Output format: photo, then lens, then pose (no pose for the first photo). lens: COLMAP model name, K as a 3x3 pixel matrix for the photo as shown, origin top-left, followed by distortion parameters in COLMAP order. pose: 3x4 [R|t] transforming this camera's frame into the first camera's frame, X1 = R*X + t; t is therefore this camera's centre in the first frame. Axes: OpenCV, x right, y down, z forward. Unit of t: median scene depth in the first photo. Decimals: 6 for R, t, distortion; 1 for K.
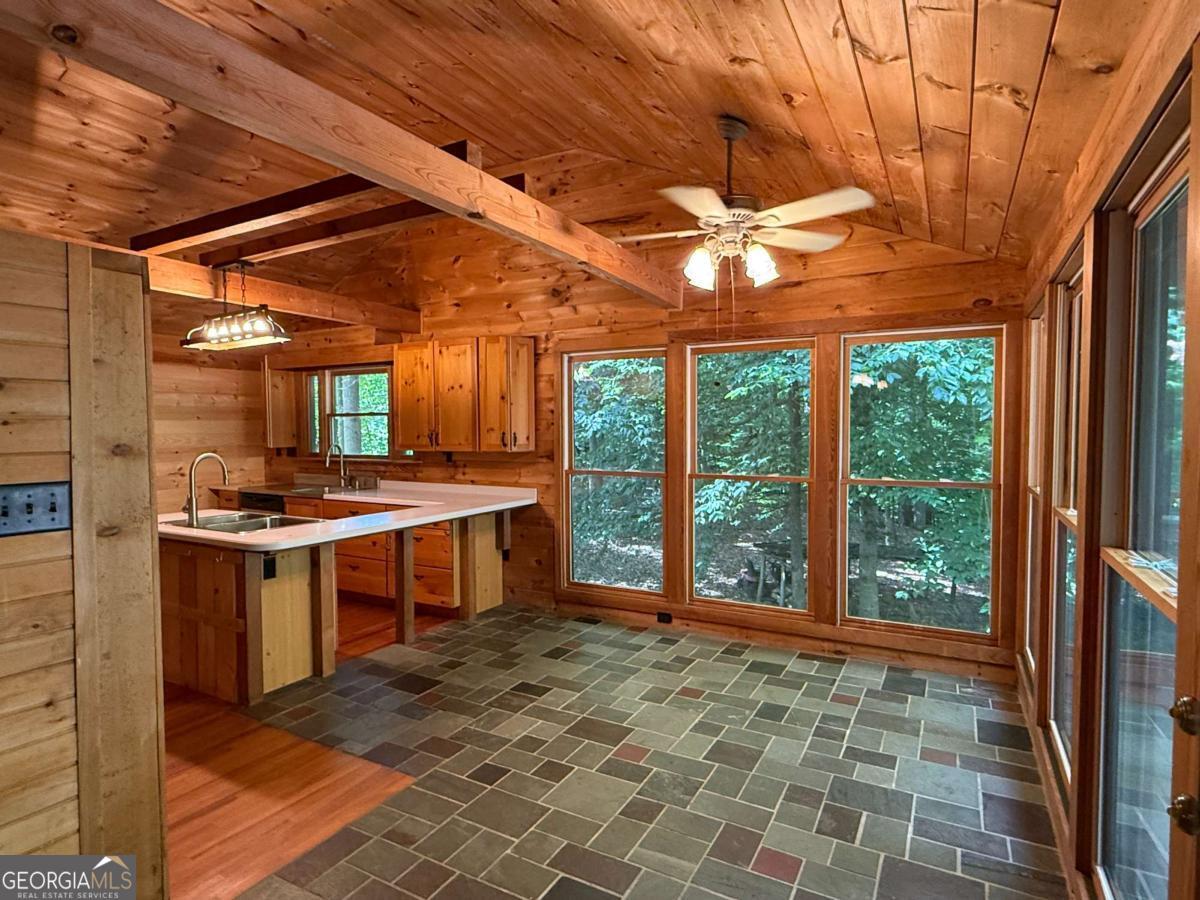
lens RADIAL K [[645.2, 0, 590.3], [0, 645.2, 451.1], [0, 0, 1]] dist [-0.002157, 0.002719]
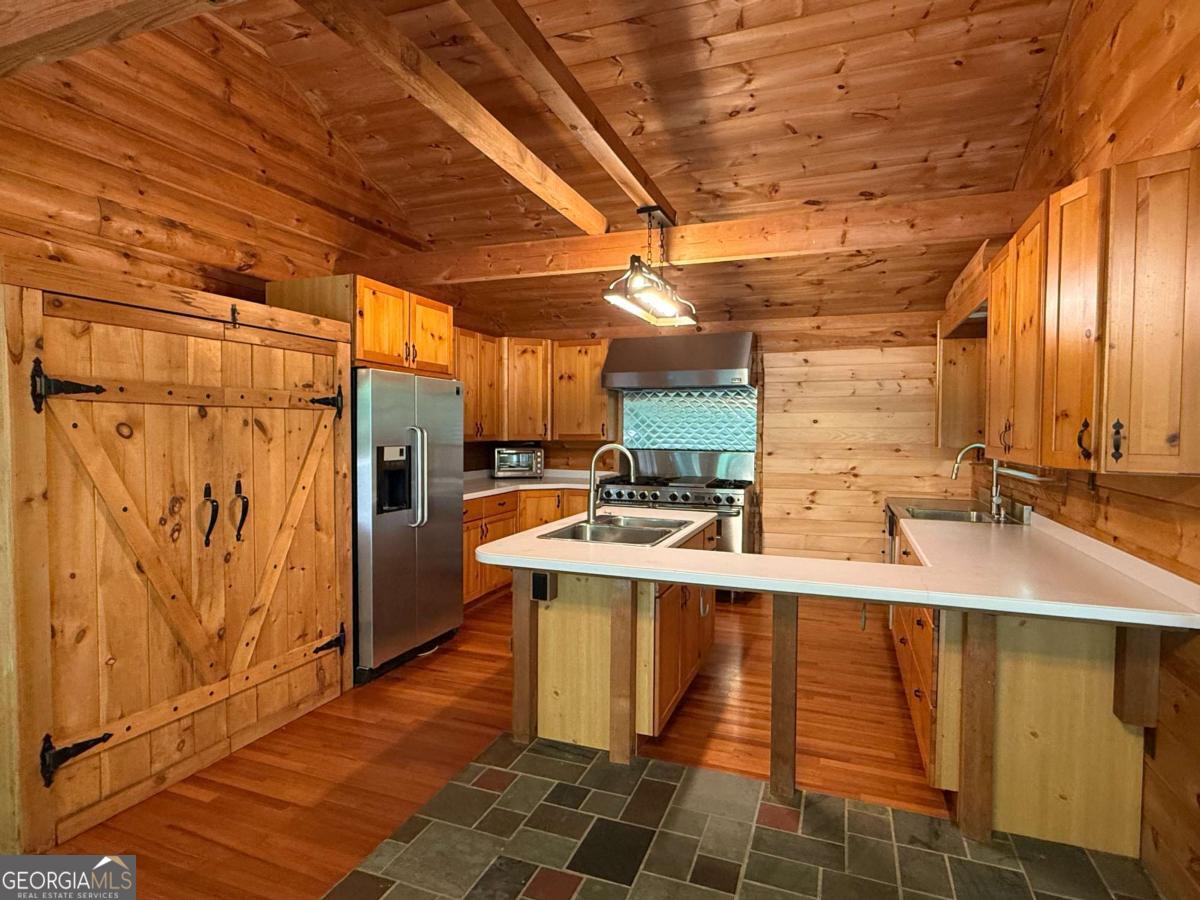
lens RADIAL K [[645.2, 0, 596.6], [0, 645.2, 452.0], [0, 0, 1]] dist [-0.002157, 0.002719]
pose [[0.153720, 0.040930, -0.987266, 0.212149], [-0.043270, 0.998462, 0.034657, -0.012008], [0.987167, 0.037392, 0.155255, 0.665858]]
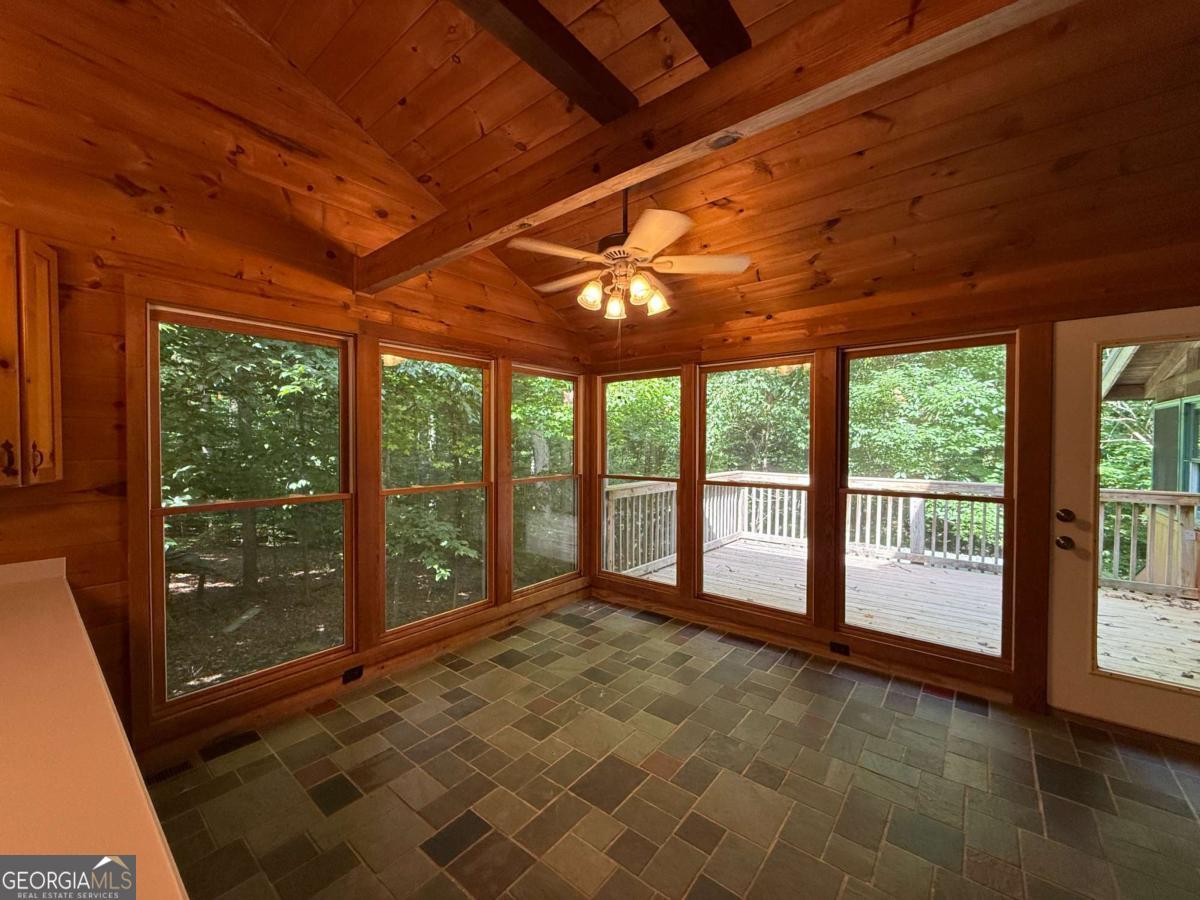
lens RADIAL K [[478.4, 0, 599.0], [0, 478.4, 447.8], [0, 0, 1]] dist [0.001345, -0.000317]
pose [[0.168436, -0.012565, 0.985633, -0.398423], [0.025500, 0.999640, 0.008386, -0.019176], [-0.985383, 0.023721, 0.168696, 0.565044]]
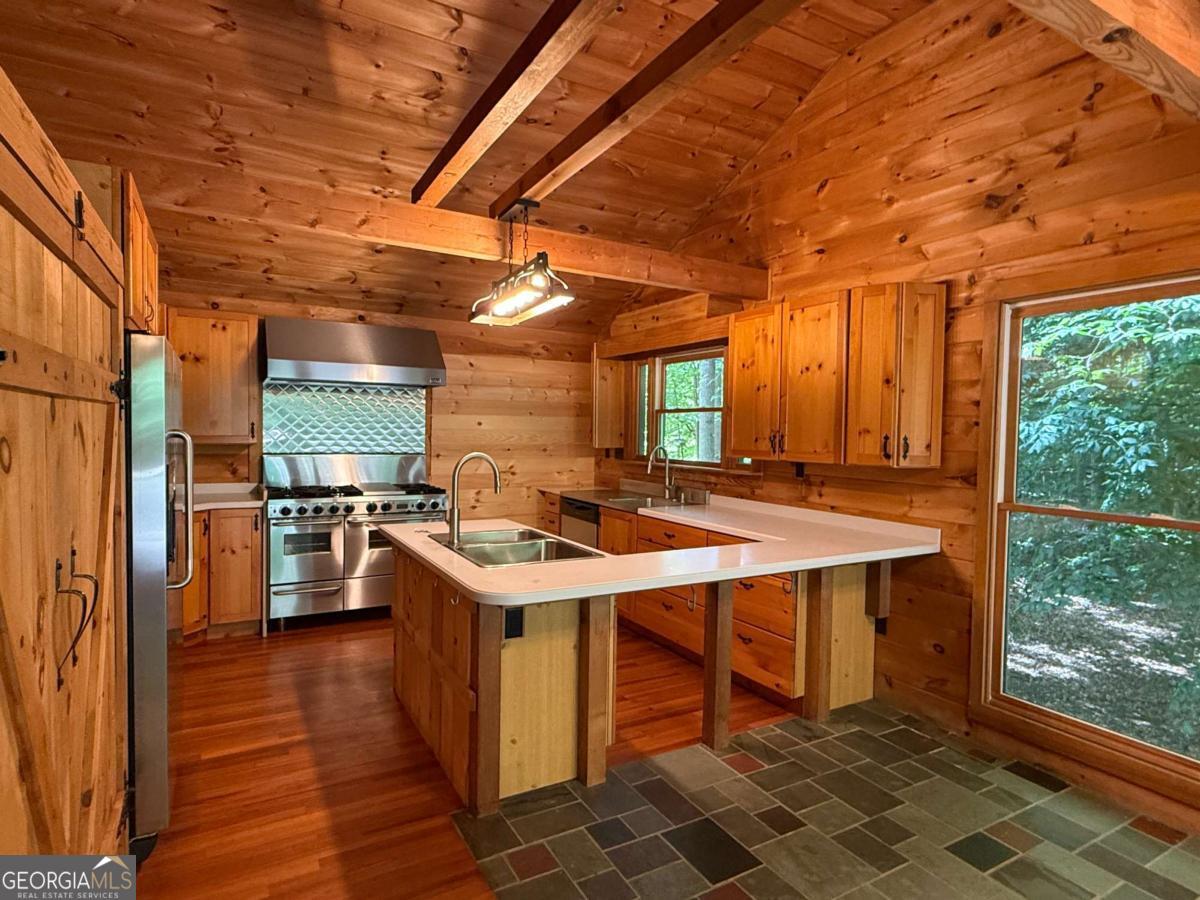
lens RADIAL K [[645.2, 0, 596.0], [0, 645.2, 453.1], [0, 0, 1]] dist [-0.002157, 0.002719]
pose [[0.855512, 0.037841, -0.516399, -0.052461], [-0.040170, 0.999171, 0.006668, -0.005366], [0.516223, 0.015039, 0.856322, 0.321770]]
